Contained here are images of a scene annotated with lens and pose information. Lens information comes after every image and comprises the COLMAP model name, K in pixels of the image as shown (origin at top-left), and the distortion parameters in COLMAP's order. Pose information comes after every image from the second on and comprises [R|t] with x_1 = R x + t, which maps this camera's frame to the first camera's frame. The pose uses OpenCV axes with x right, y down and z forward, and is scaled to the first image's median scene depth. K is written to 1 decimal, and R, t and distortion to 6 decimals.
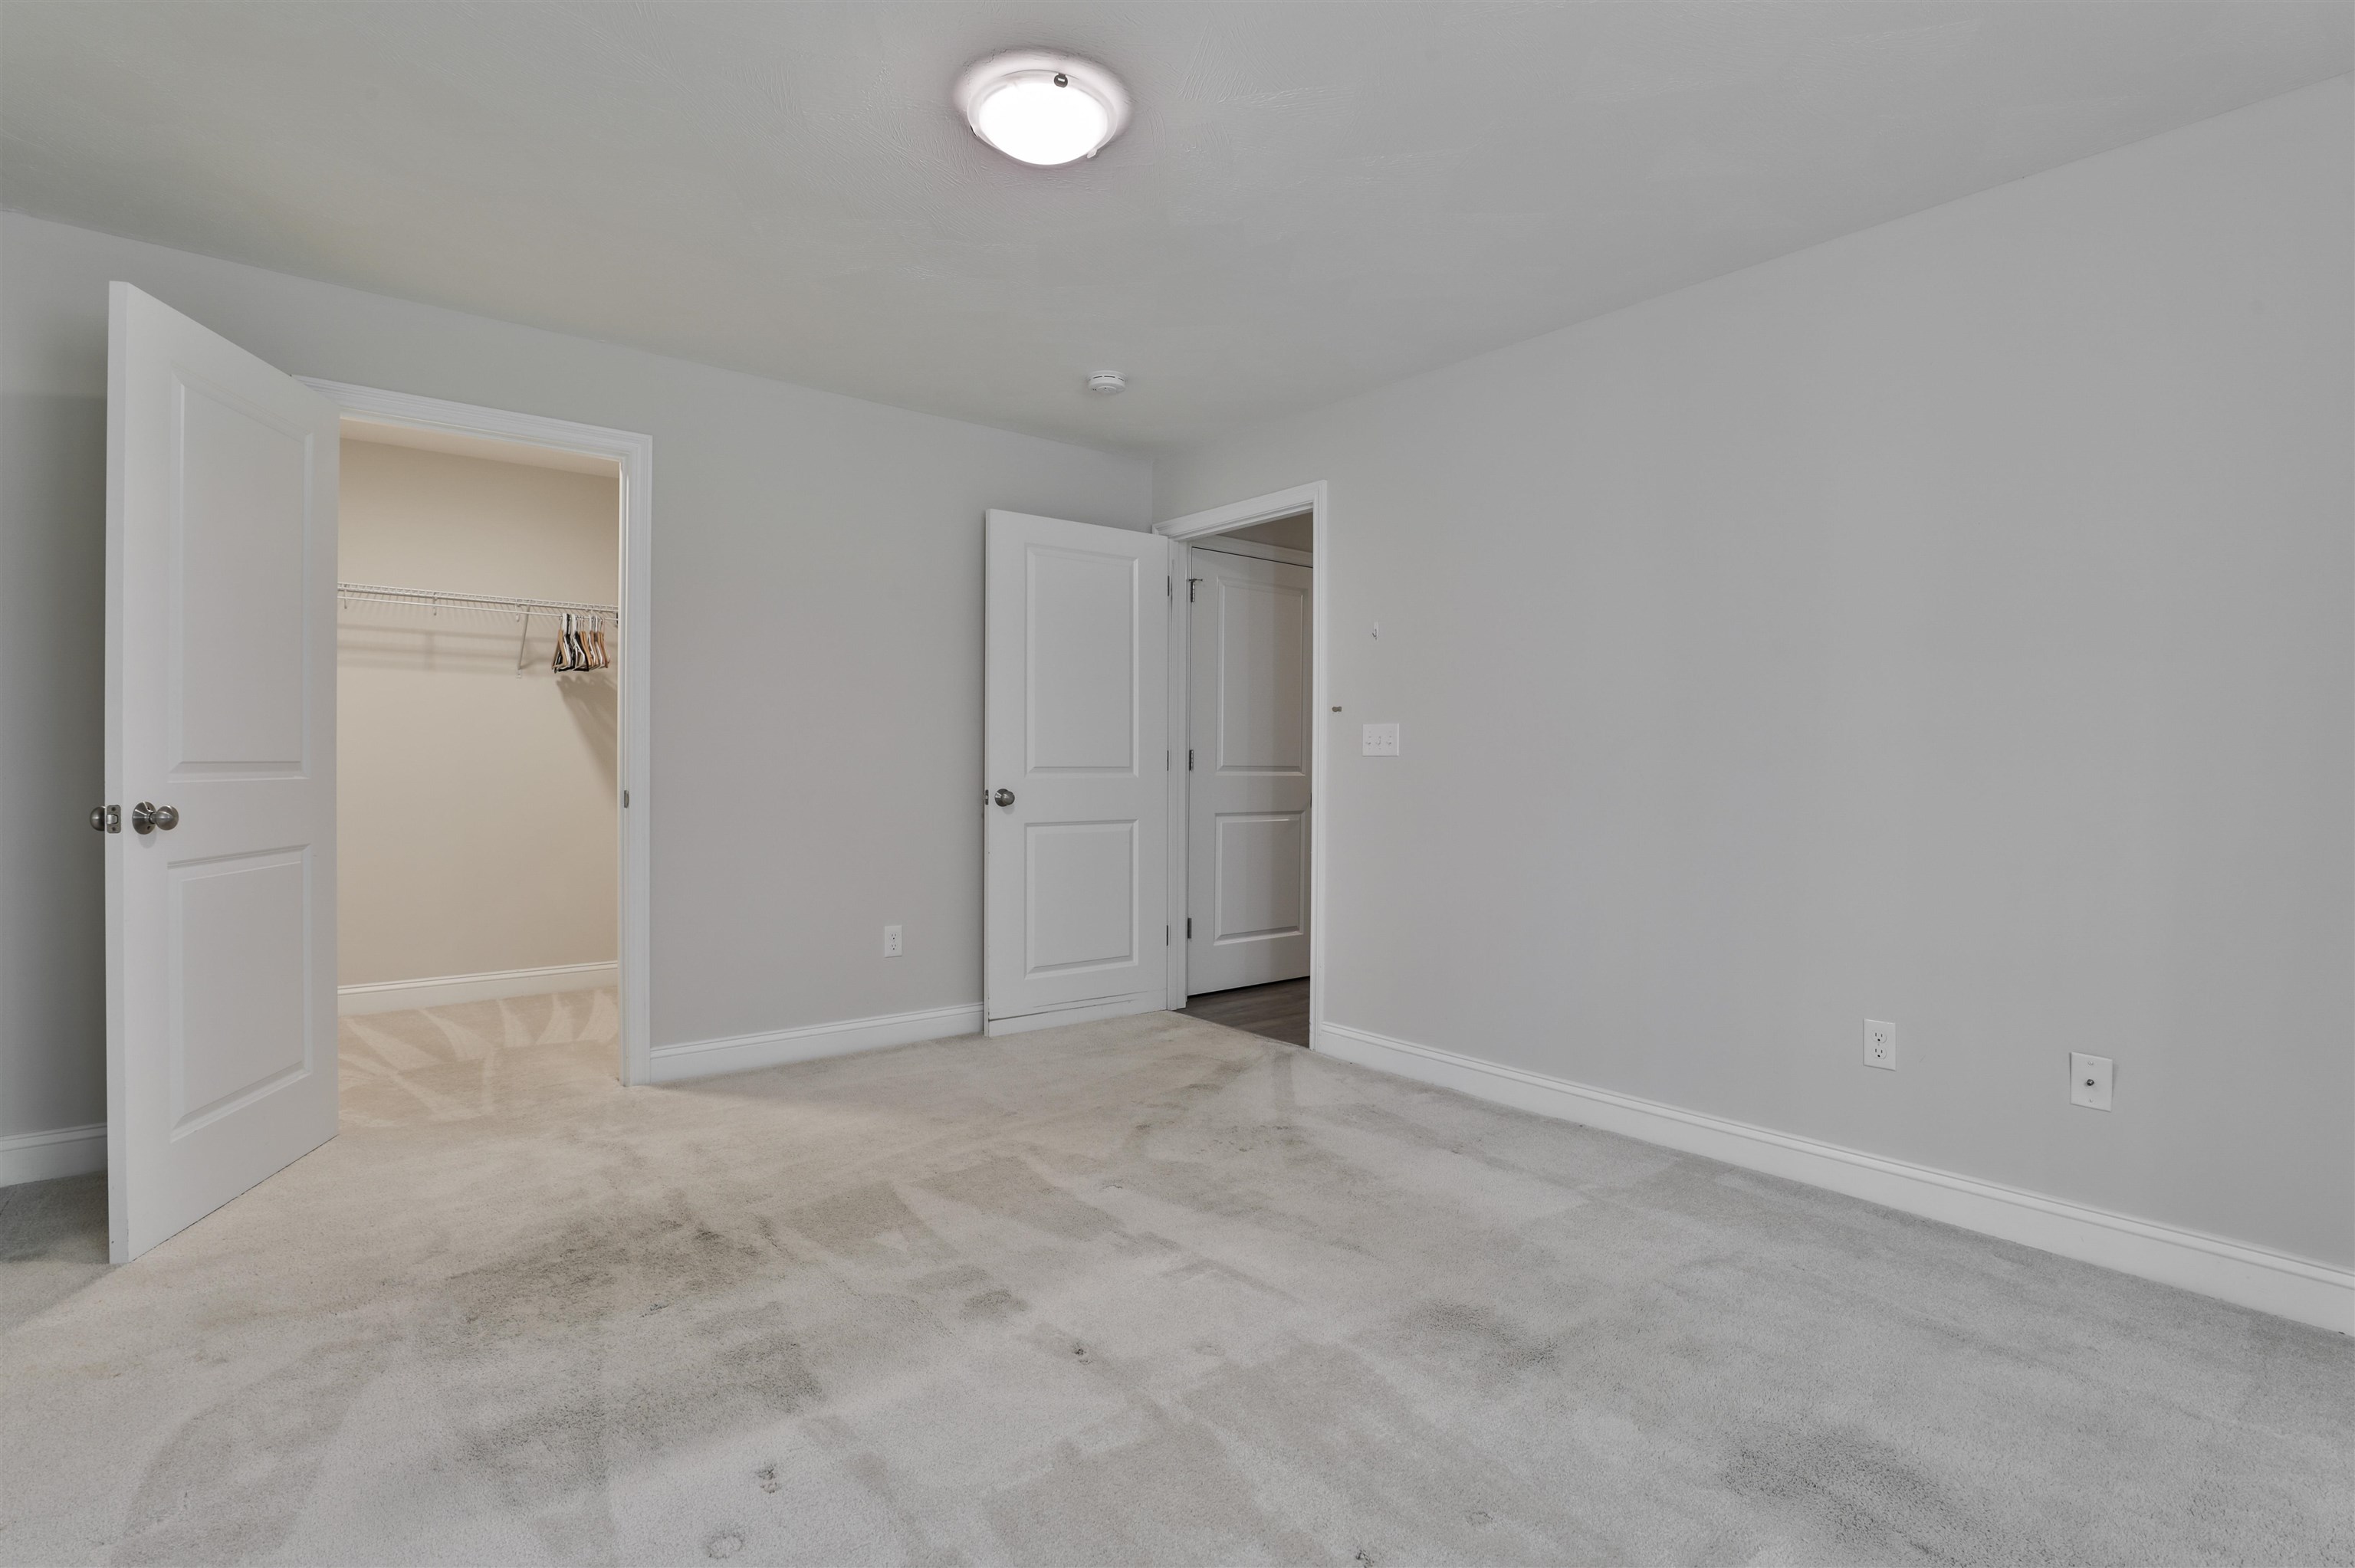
lens RADIAL K [[1100.6, 0, 1177.5], [0, 1100.6, 784.0], [0, 0, 1]] dist [-0.033798, -0.000154]
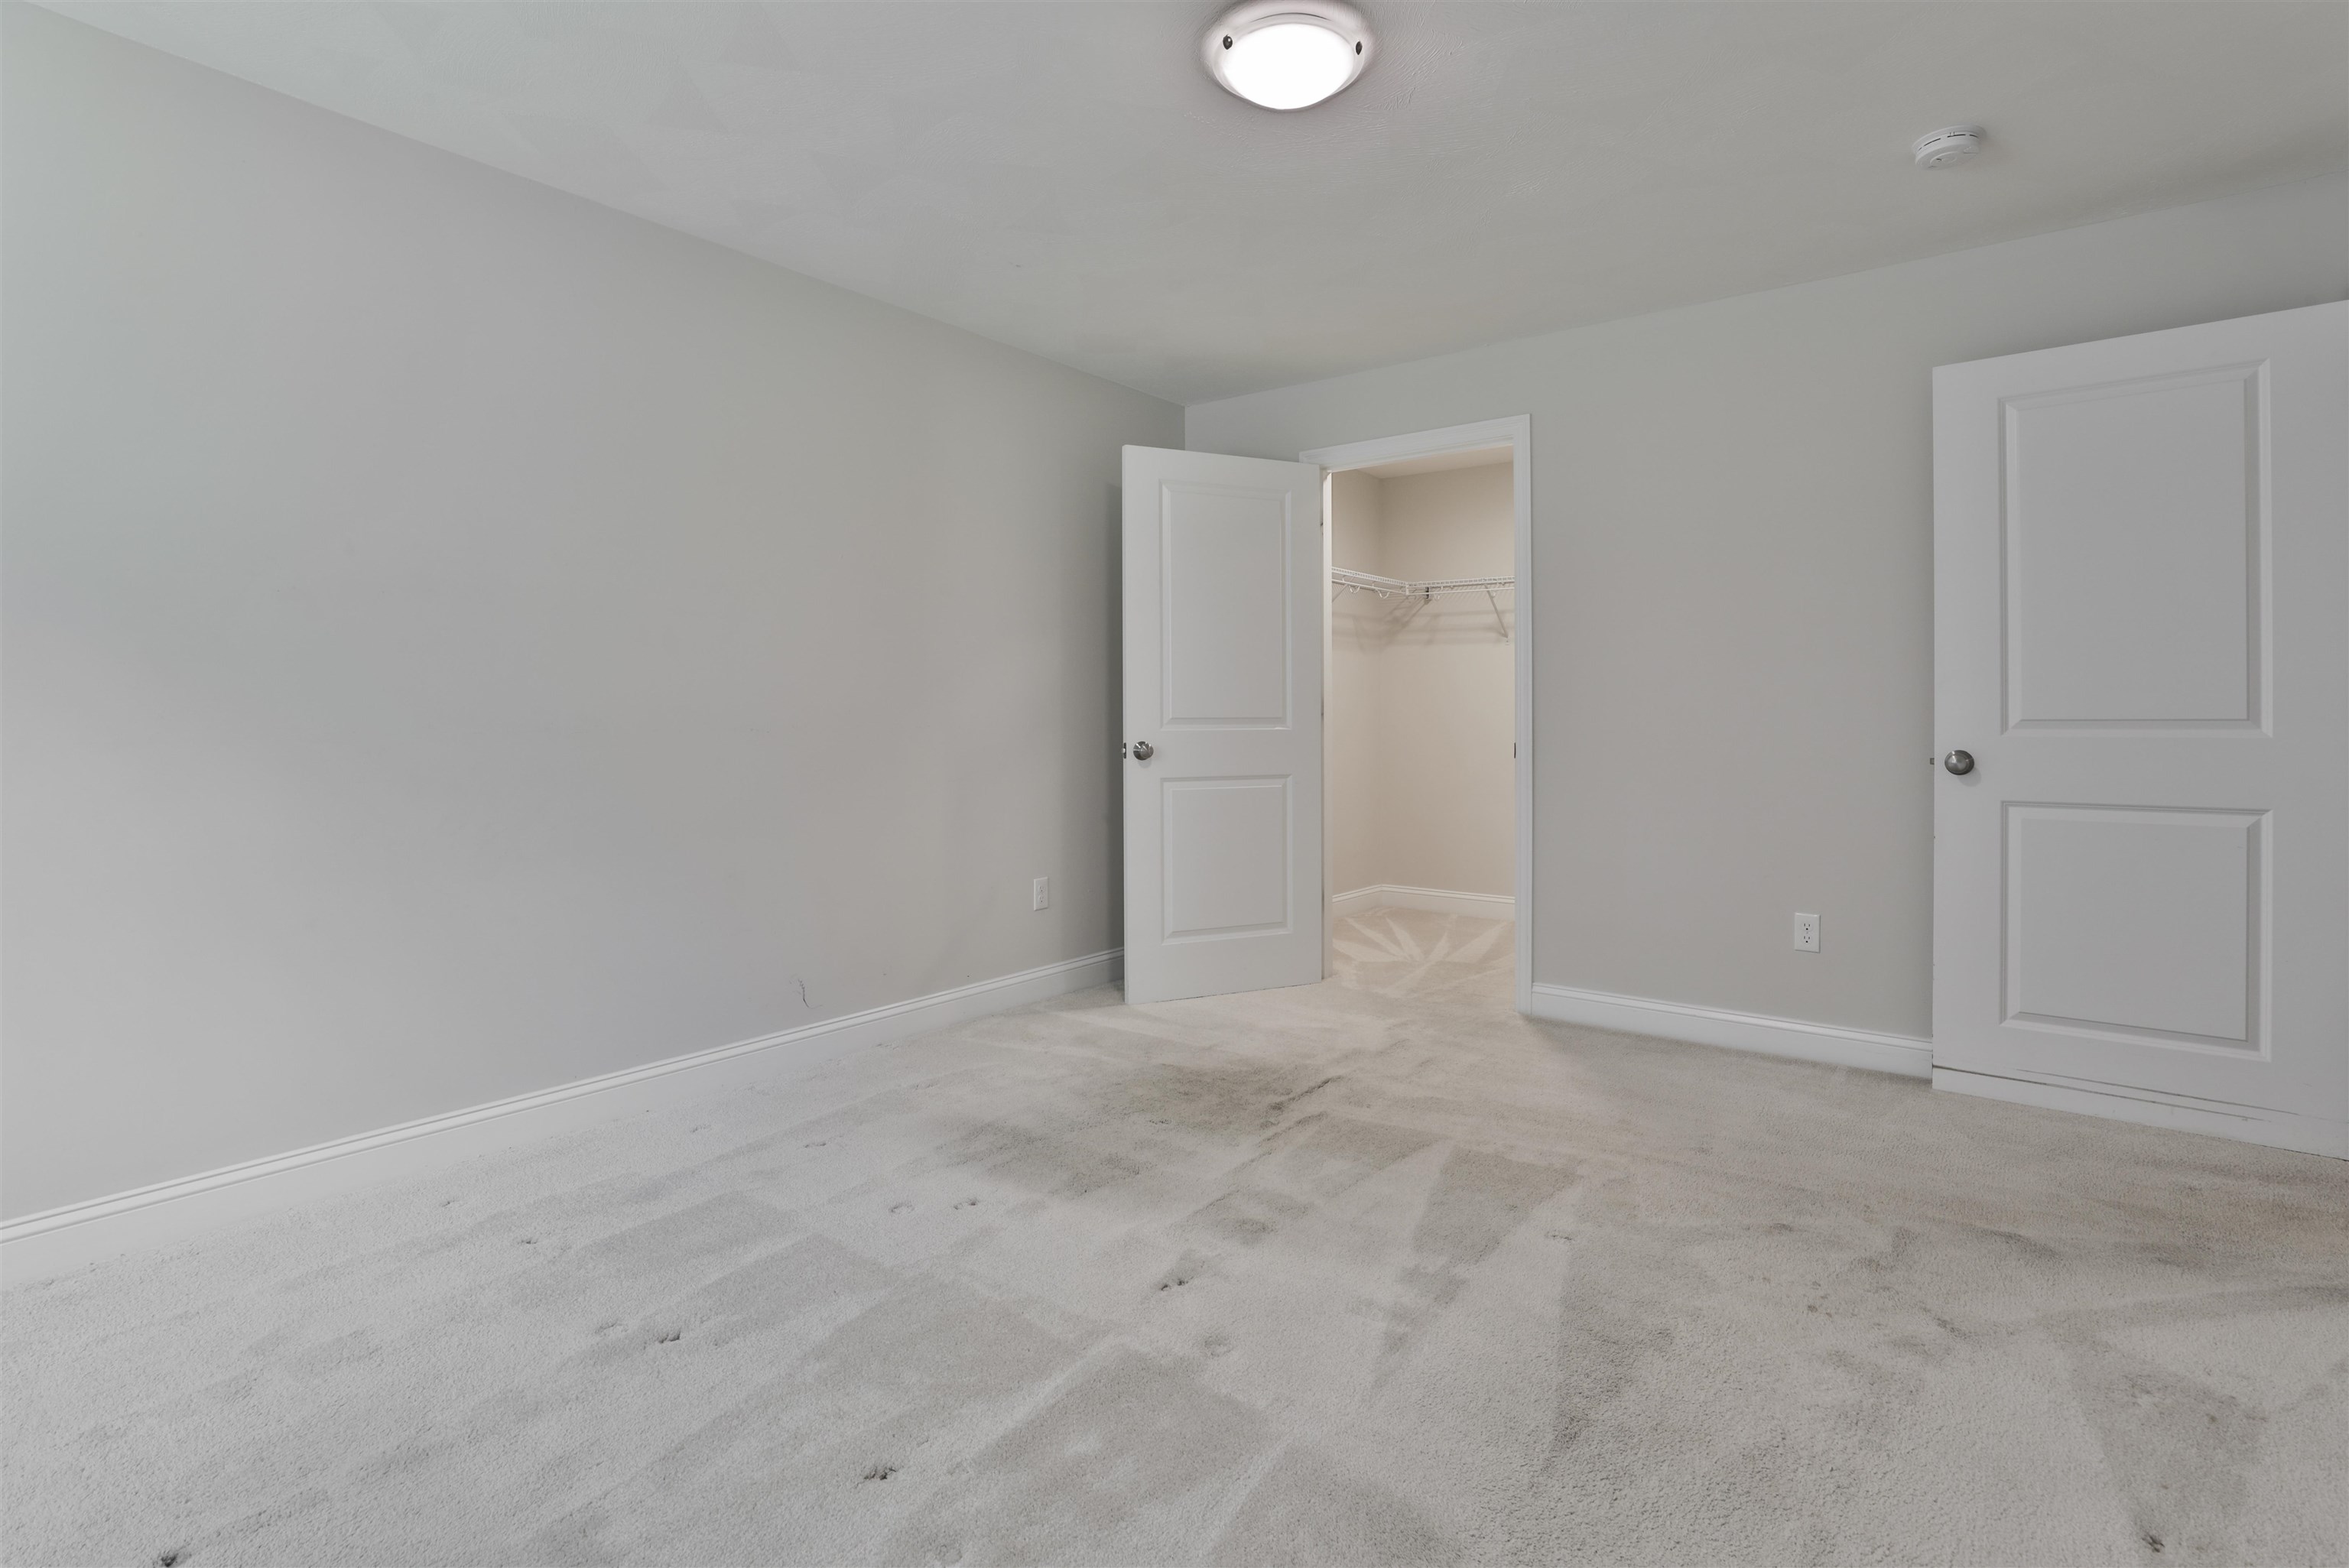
lens RADIAL K [[1133.5, 0, 1203.9], [0, 1133.5, 750.9], [0, 0, 1]] dist [-0.015789, -0.000374]
pose [[0.223065, 0.019318, -0.974612, 0.727821], [-0.007218, 0.999809, 0.018165, -0.007155], [0.974777, 0.002983, 0.223162, 0.585279]]
